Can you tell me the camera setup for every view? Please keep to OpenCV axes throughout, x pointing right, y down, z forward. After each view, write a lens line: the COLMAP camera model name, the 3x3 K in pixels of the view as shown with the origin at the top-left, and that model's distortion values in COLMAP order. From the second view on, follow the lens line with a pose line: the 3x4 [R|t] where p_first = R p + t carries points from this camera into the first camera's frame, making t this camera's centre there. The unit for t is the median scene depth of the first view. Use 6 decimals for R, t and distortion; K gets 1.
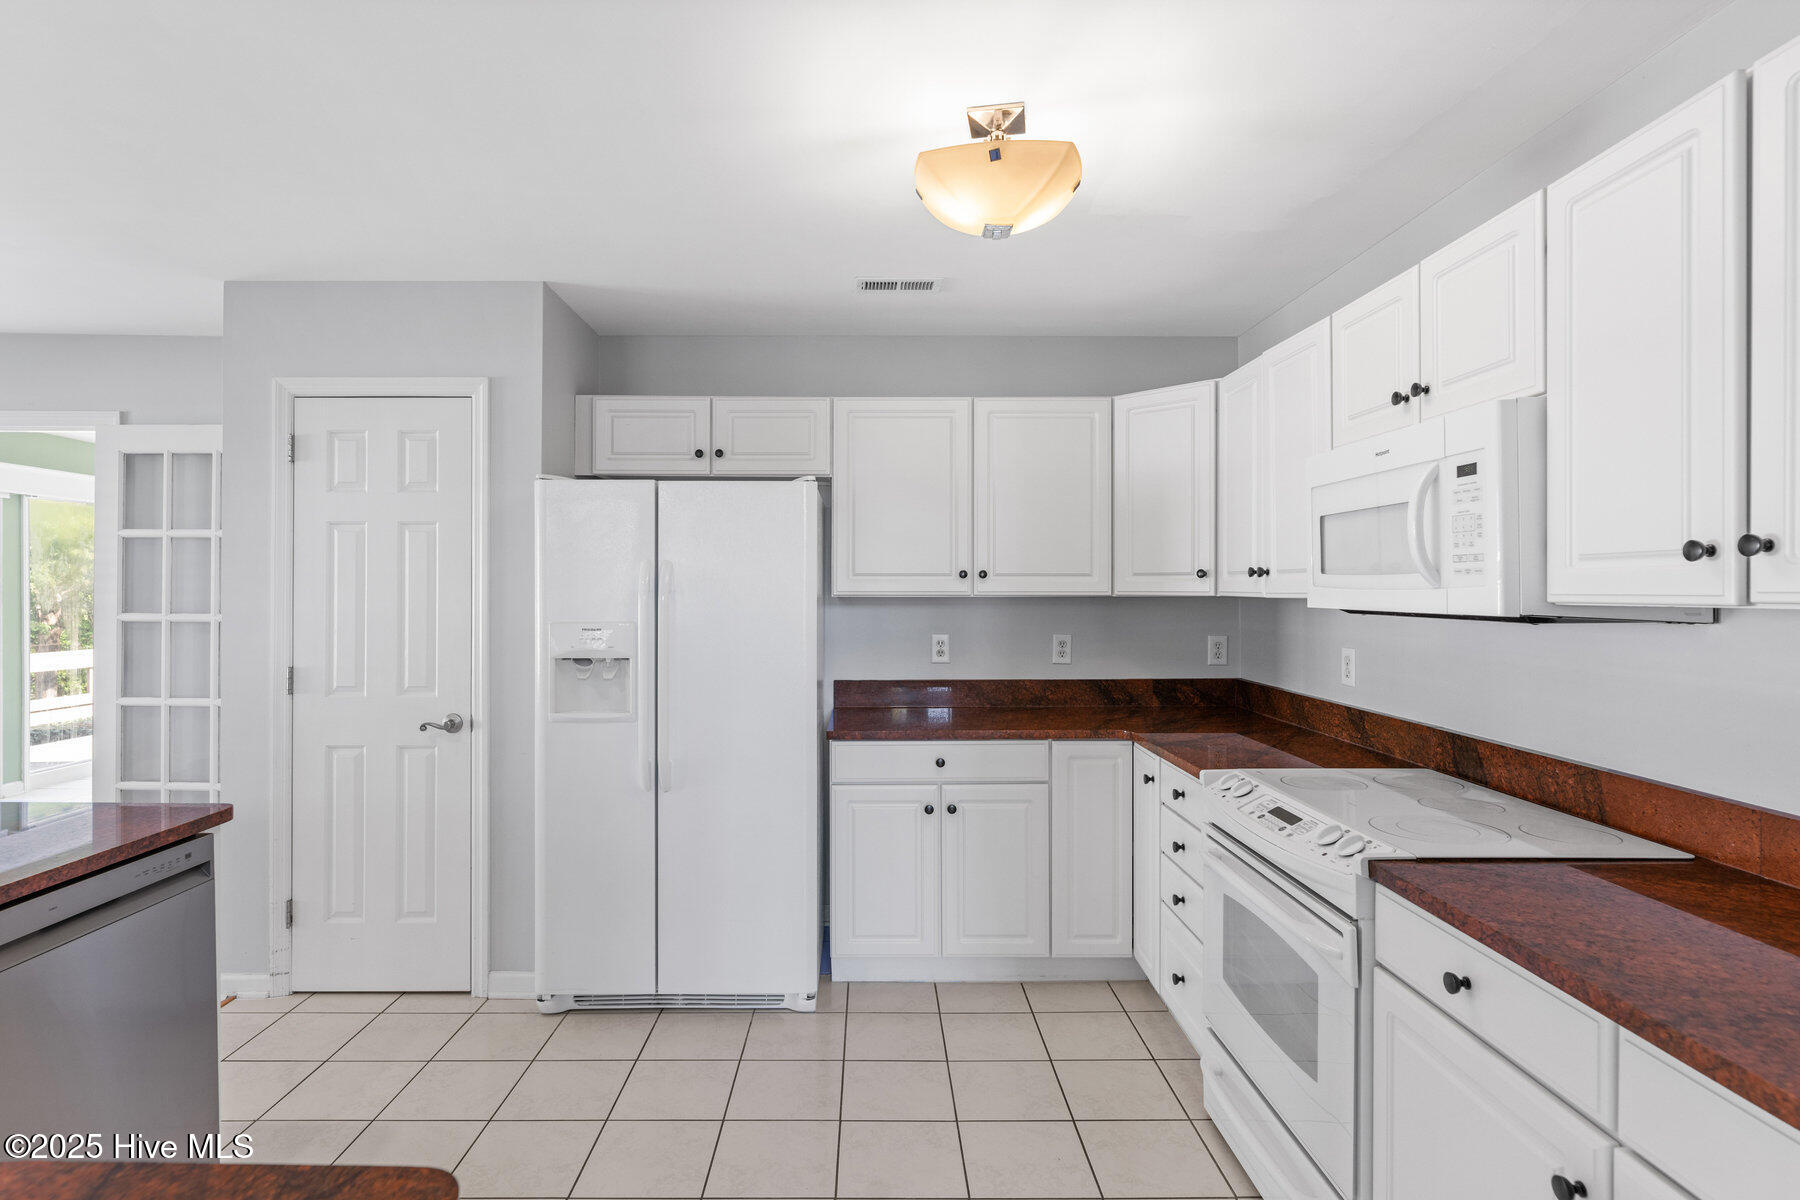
lens RADIAL K [[907.1, 0, 895.0], [0, 907.1, 586.1], [0, 0, 1]] dist [-0.000069, 0.000133]
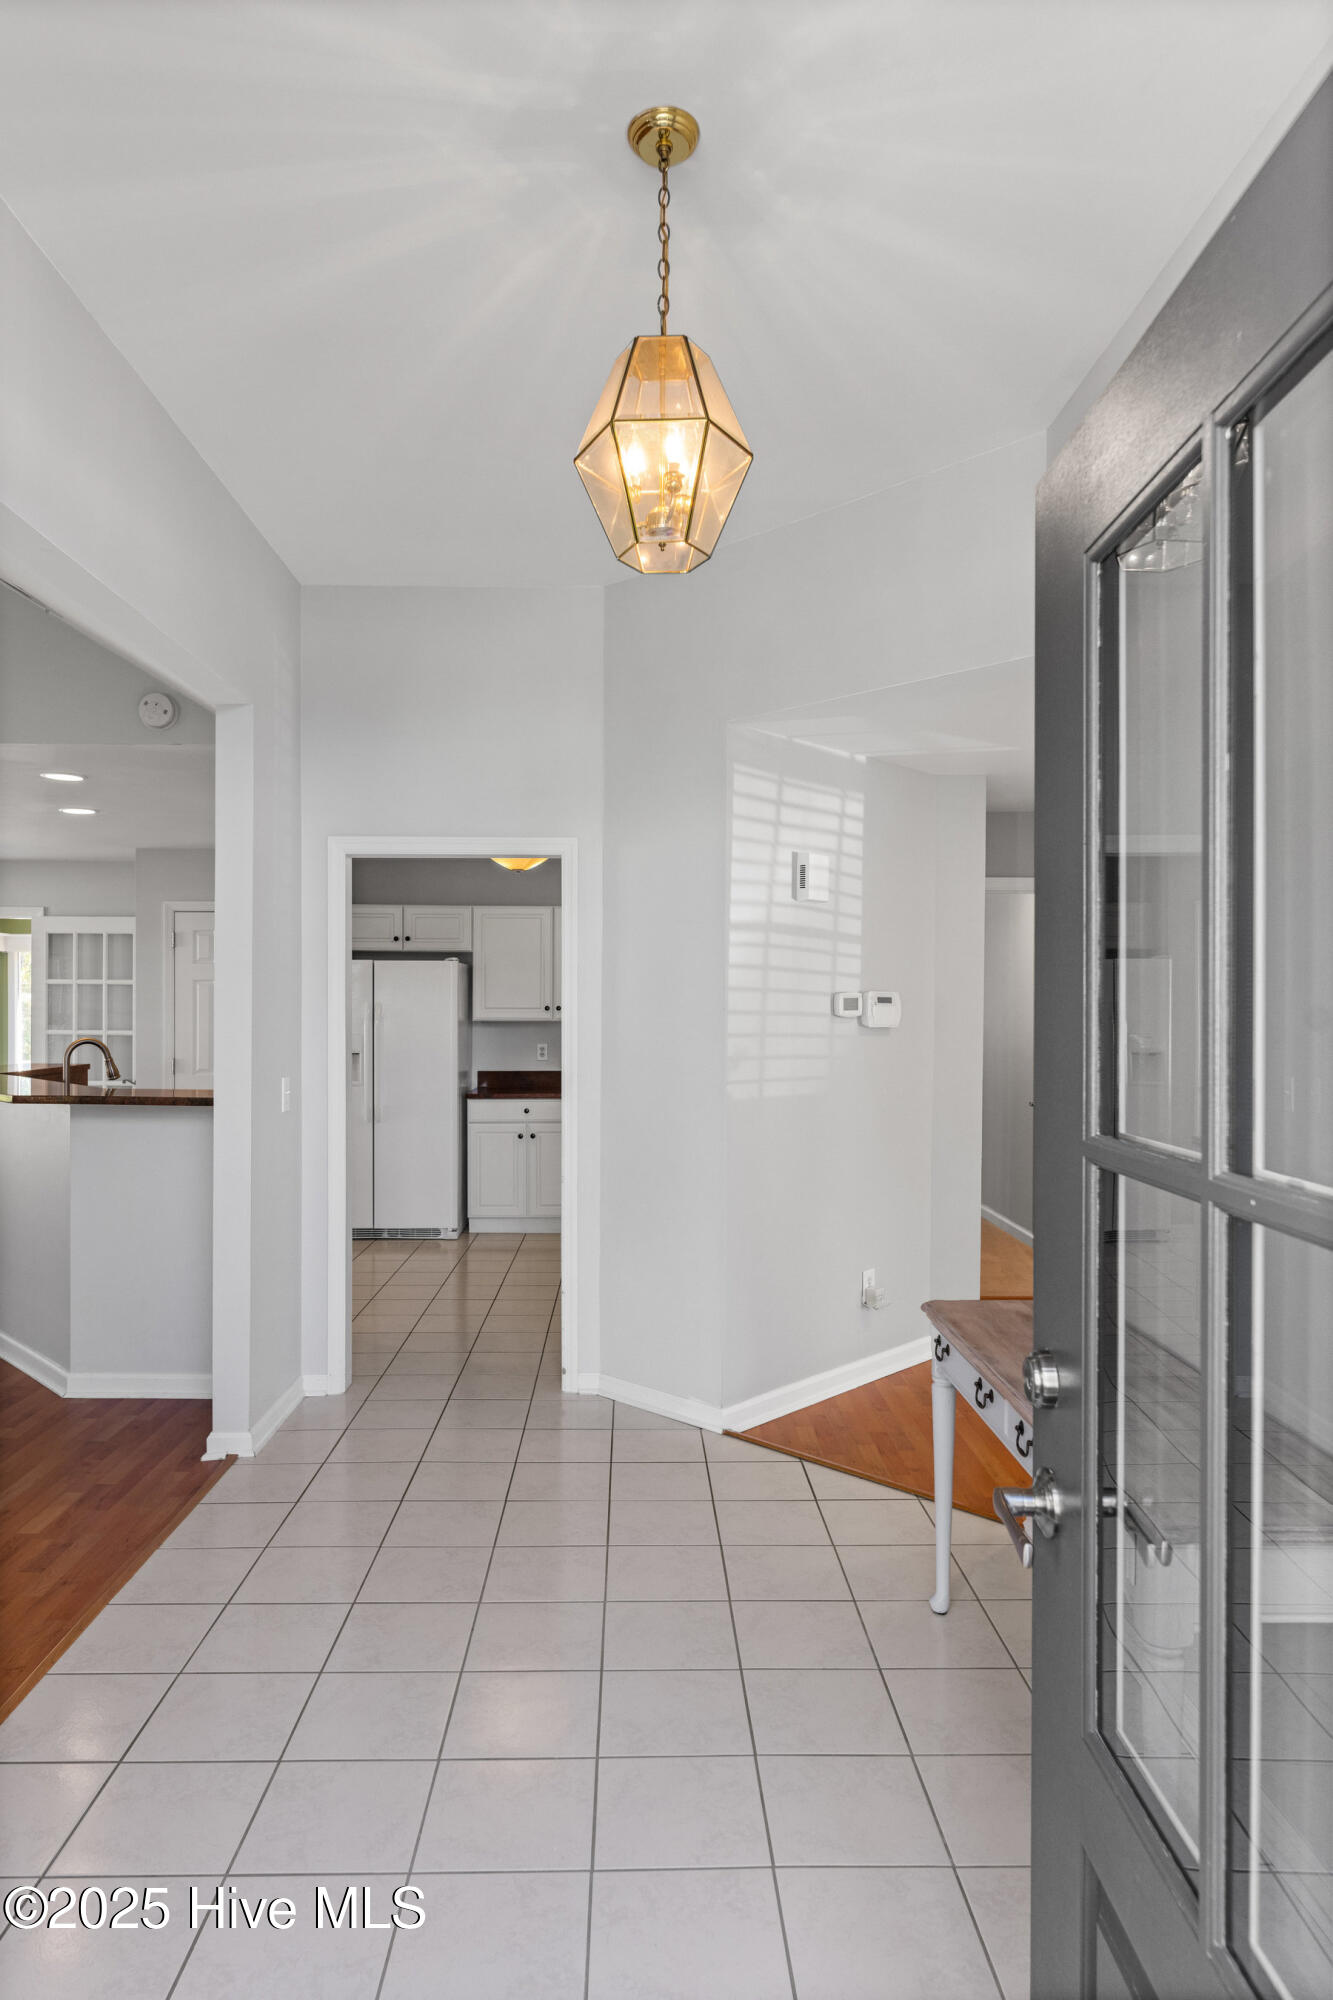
lens RADIAL K [[1206.0, 0, 669.5], [0, 1206.0, 1014.0], [0, 0, 1]] dist [0.006361, 0.000366]
pose [[0.999946, 0.002019, 0.010177, 0.287924], [-0.002099, 0.999967, 0.007827, -0.020648], [-0.010160, -0.007848, 0.999918, -1.333627]]
